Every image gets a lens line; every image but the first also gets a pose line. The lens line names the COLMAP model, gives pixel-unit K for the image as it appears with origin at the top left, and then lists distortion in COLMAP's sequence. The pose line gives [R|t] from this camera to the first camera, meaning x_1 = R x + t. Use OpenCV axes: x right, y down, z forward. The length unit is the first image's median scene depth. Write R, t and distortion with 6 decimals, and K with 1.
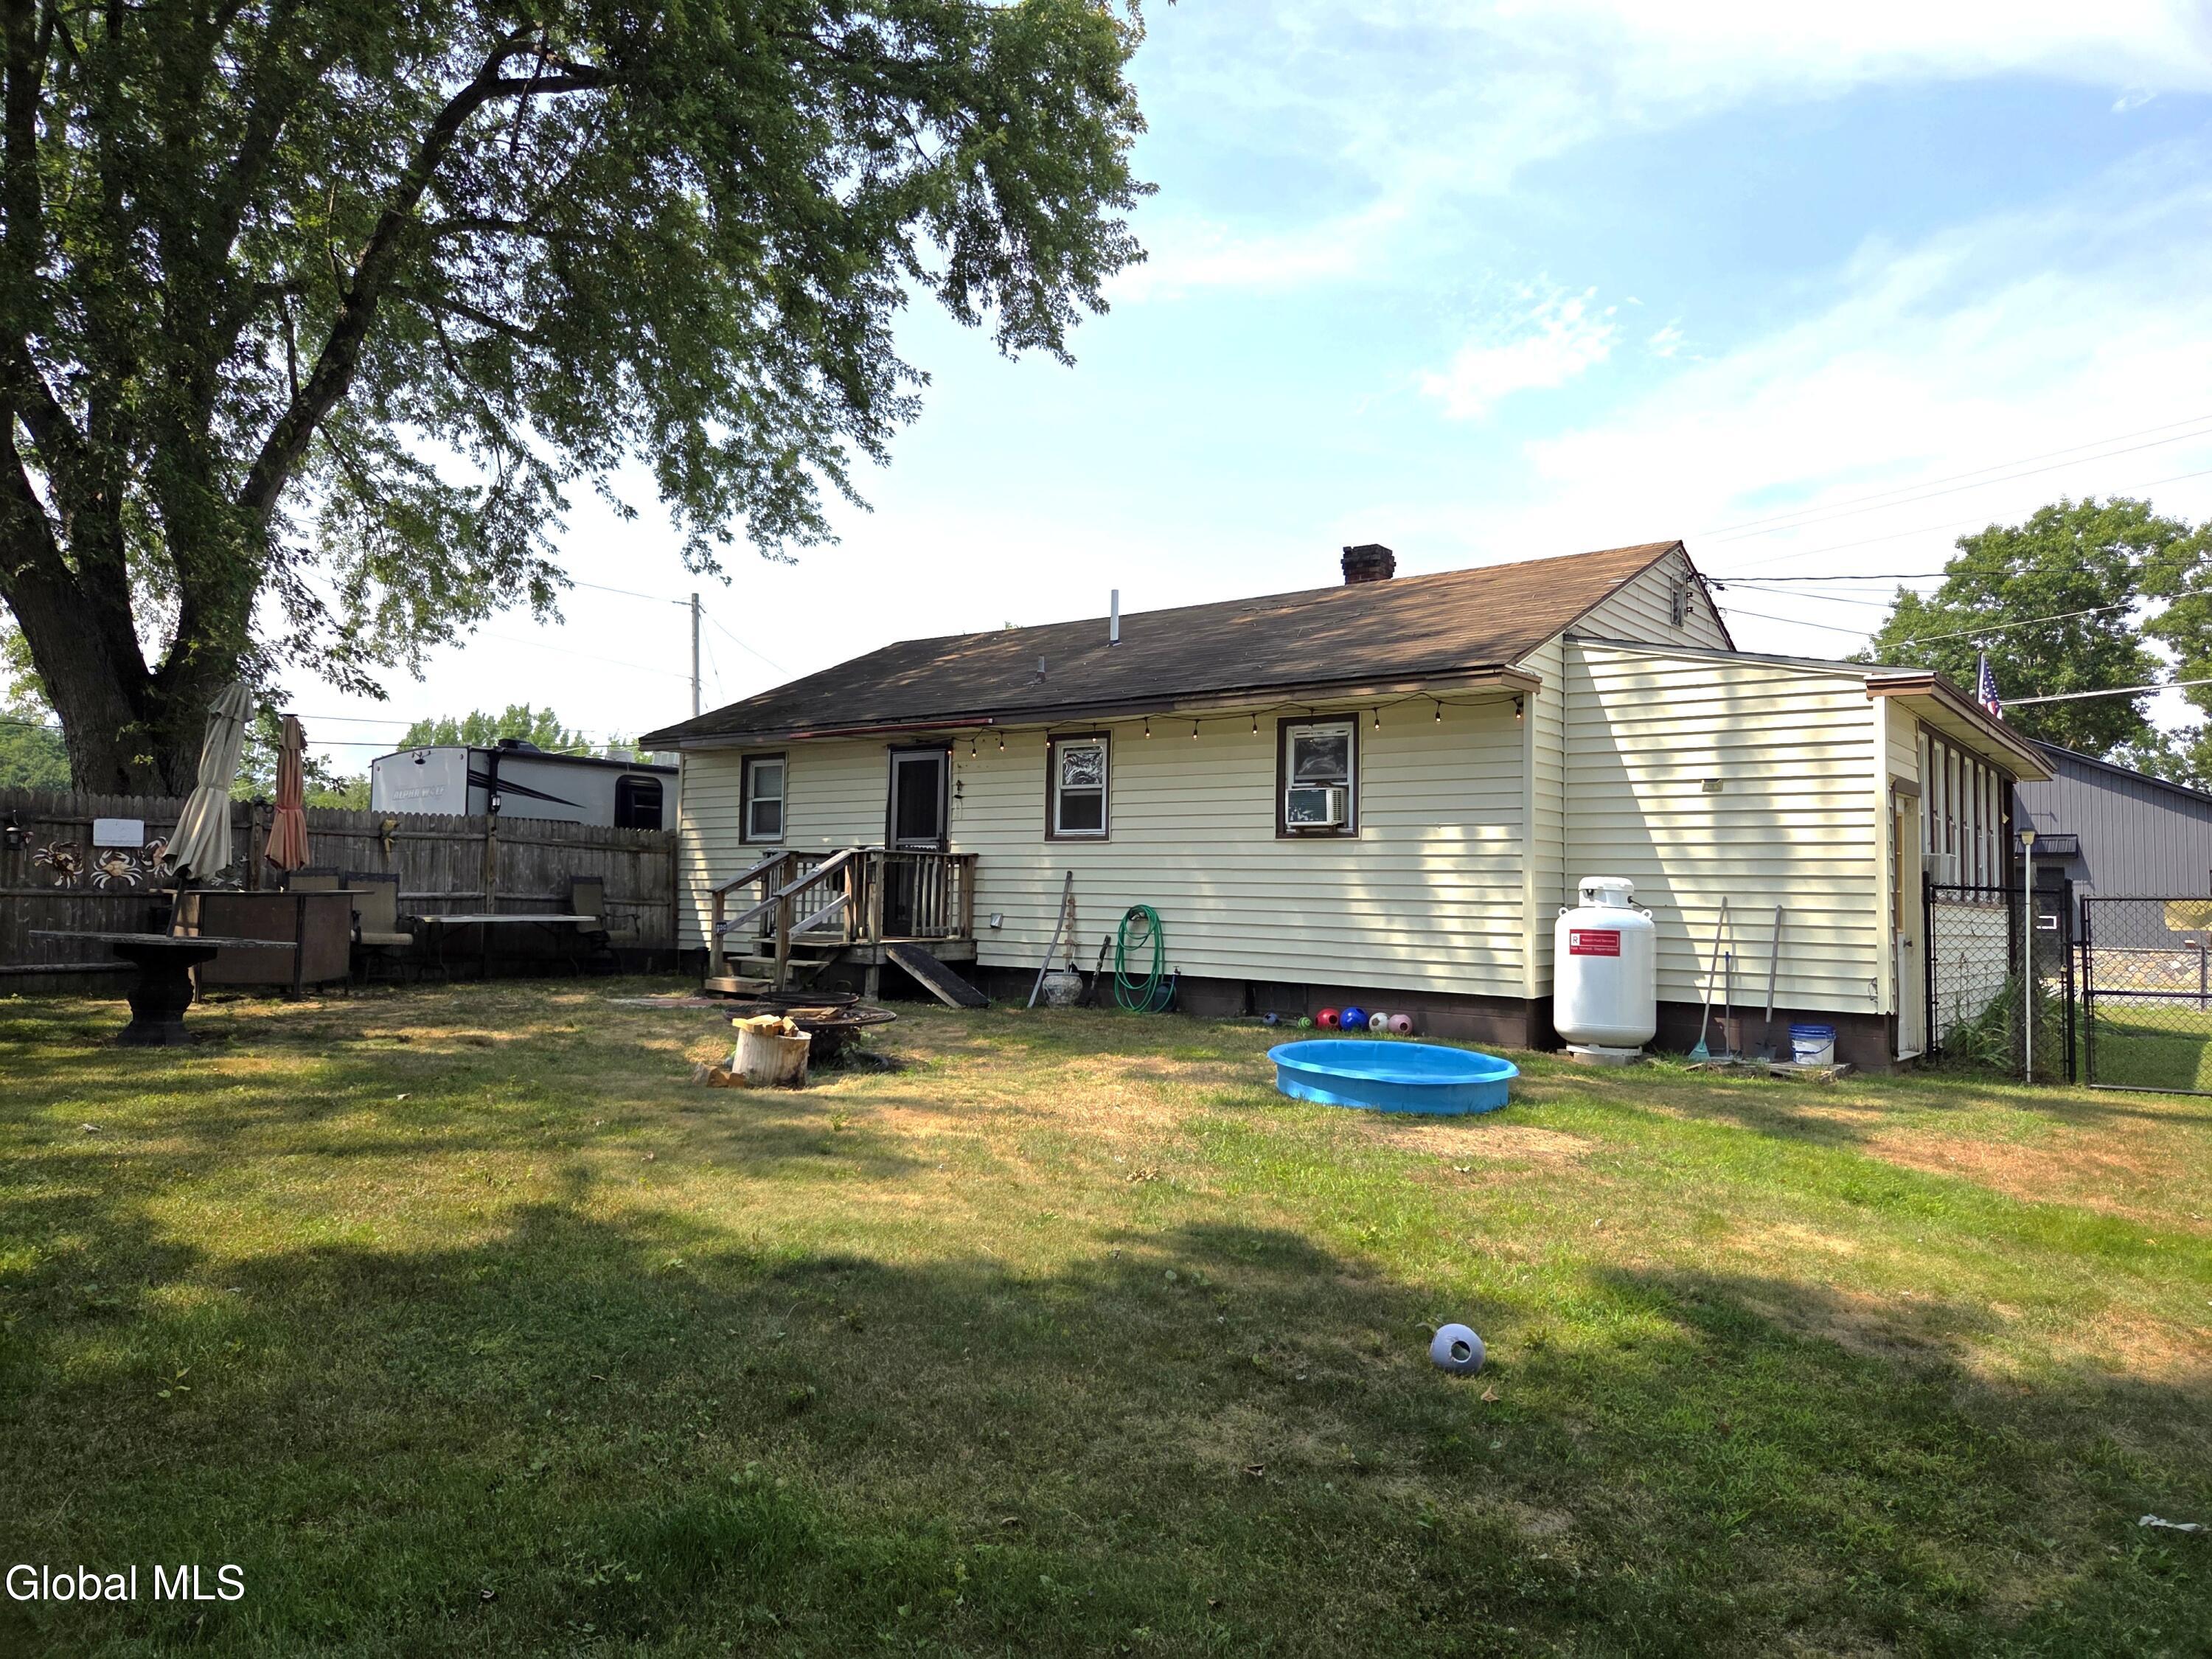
lens RADIAL K [[1492.3, 0, 1102.9], [0, 1492.3, 818.5], [0, 0, 1]] dist [0.070731, -0.056228]
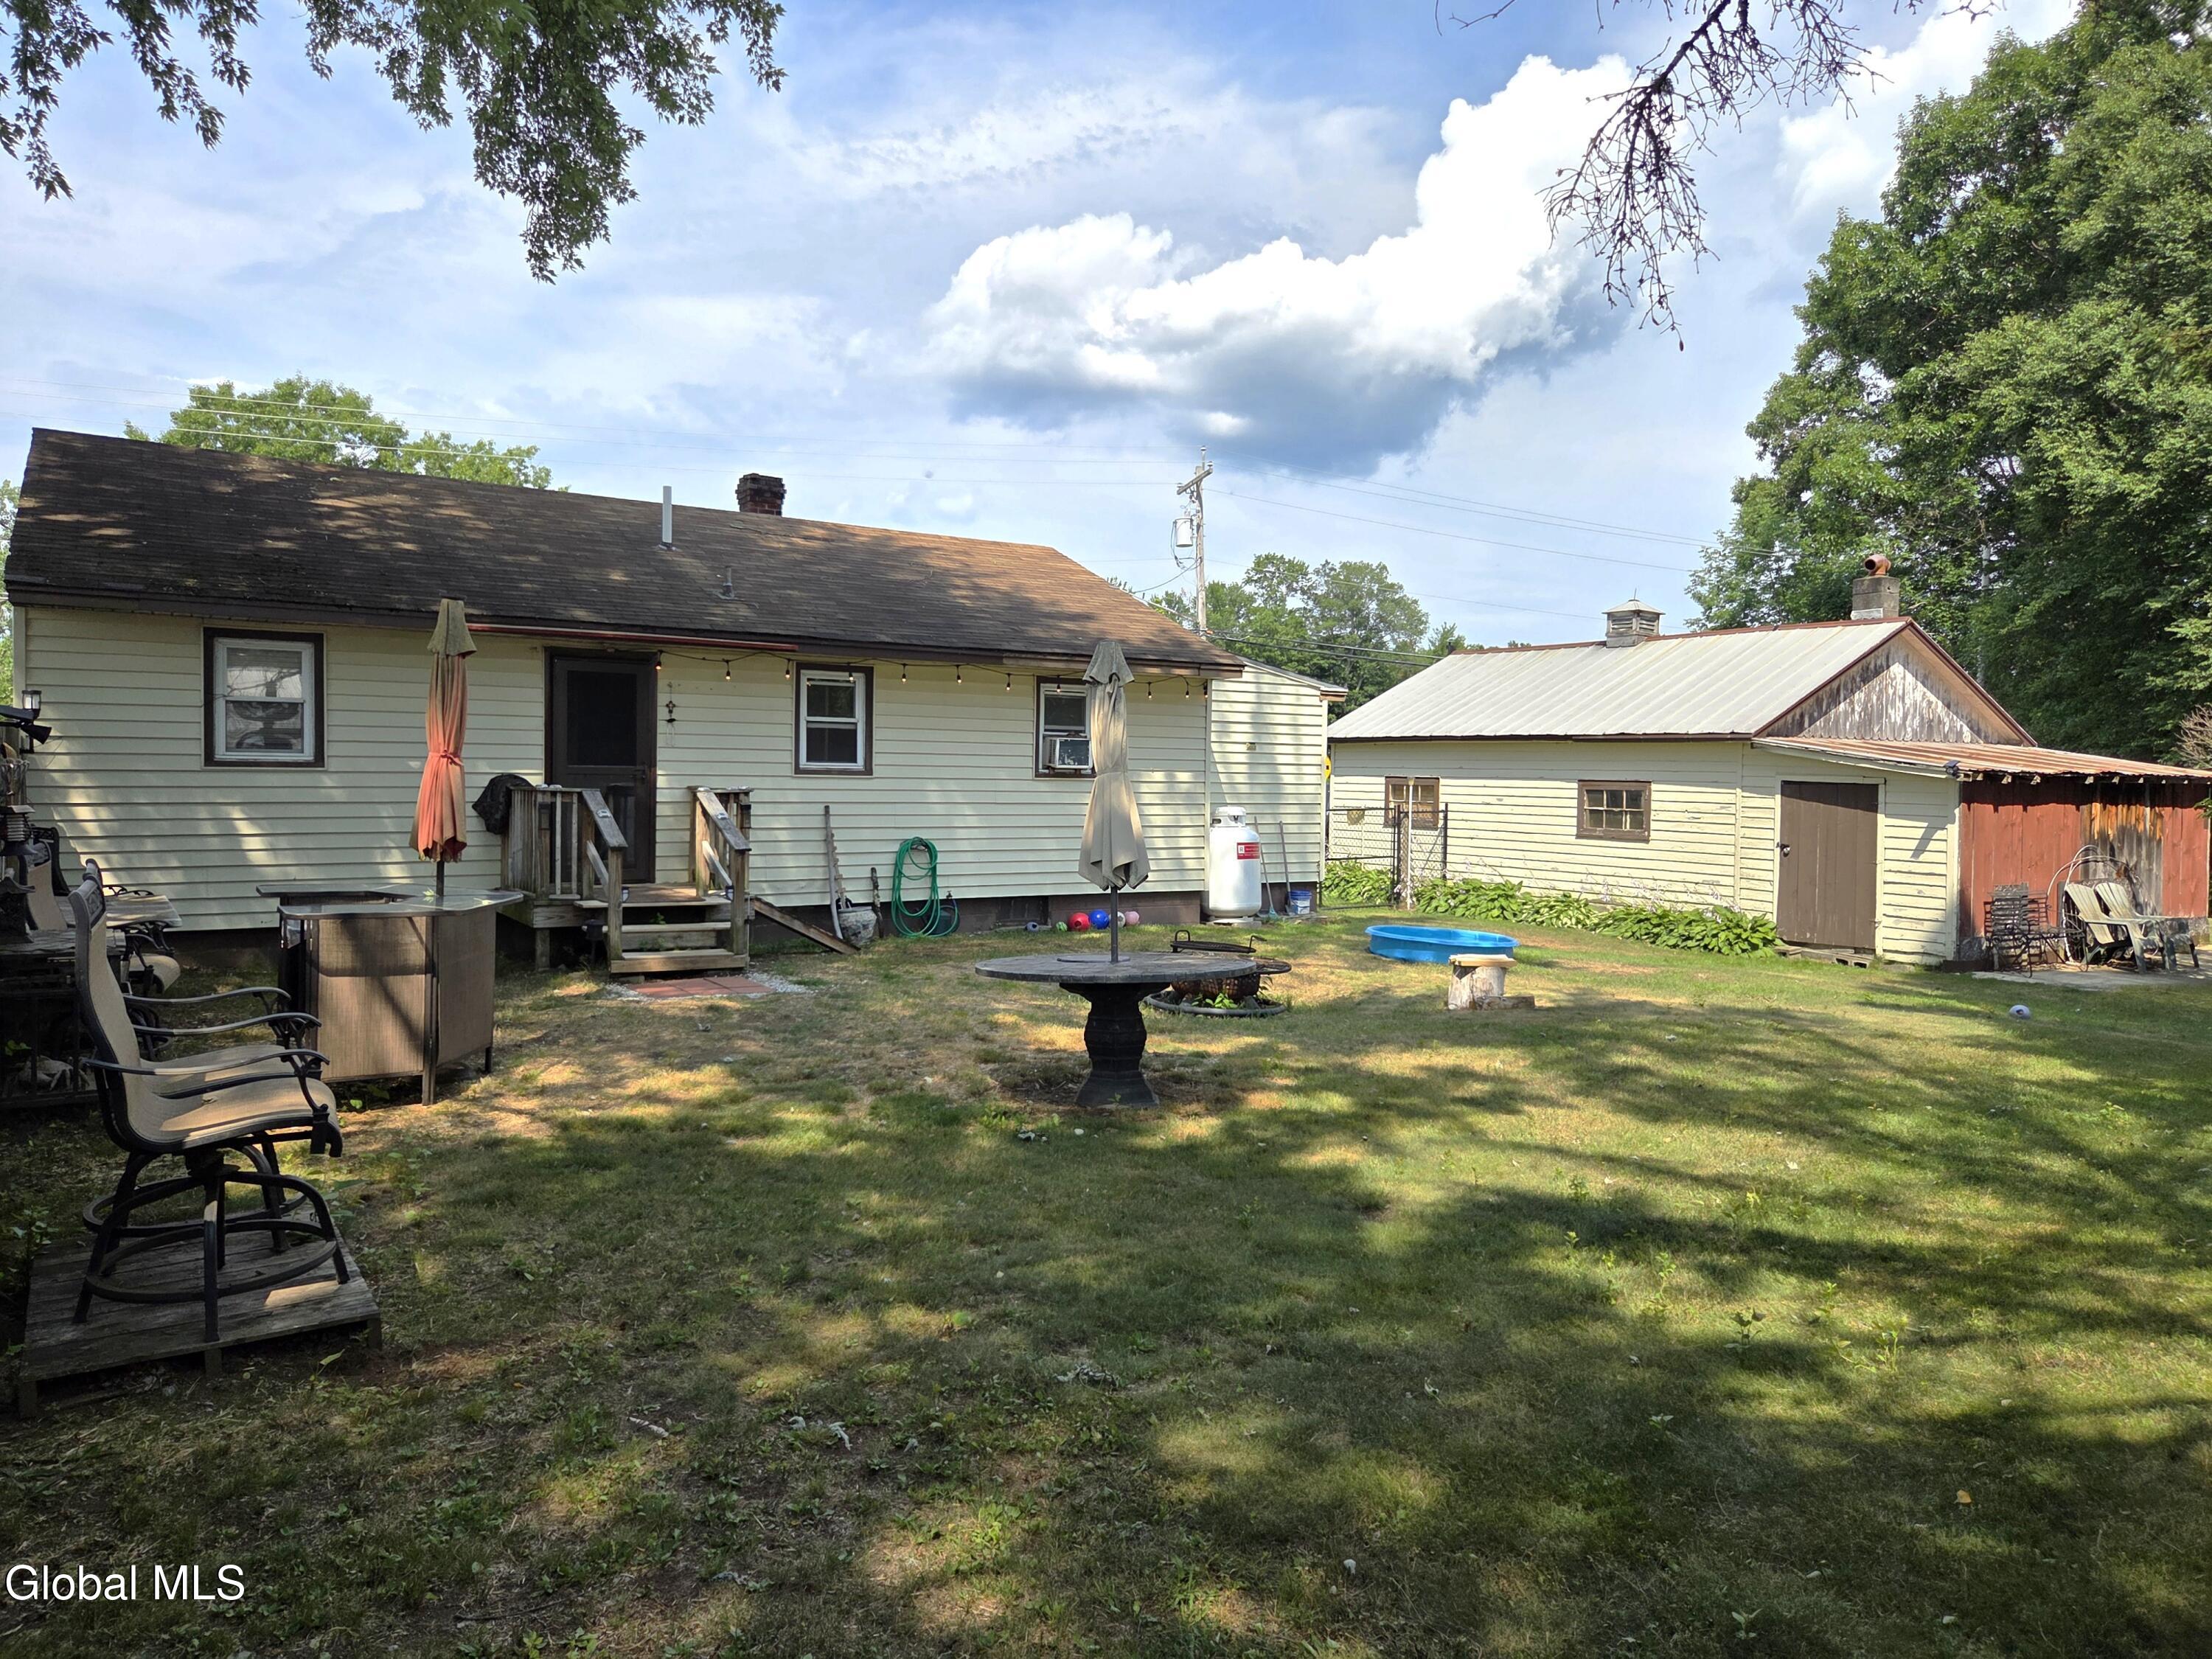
lens RADIAL K [[1504.8, 0, 1108.1], [0, 1504.8, 836.1], [0, 0, 1]] dist [0.092156, -0.084449]
pose [[0.311132, -0.053901, 0.948837, -0.947289], [-0.059134, 0.995358, 0.075935, -0.032708], [-0.948525, -0.079734, 0.306500, 0.533918]]
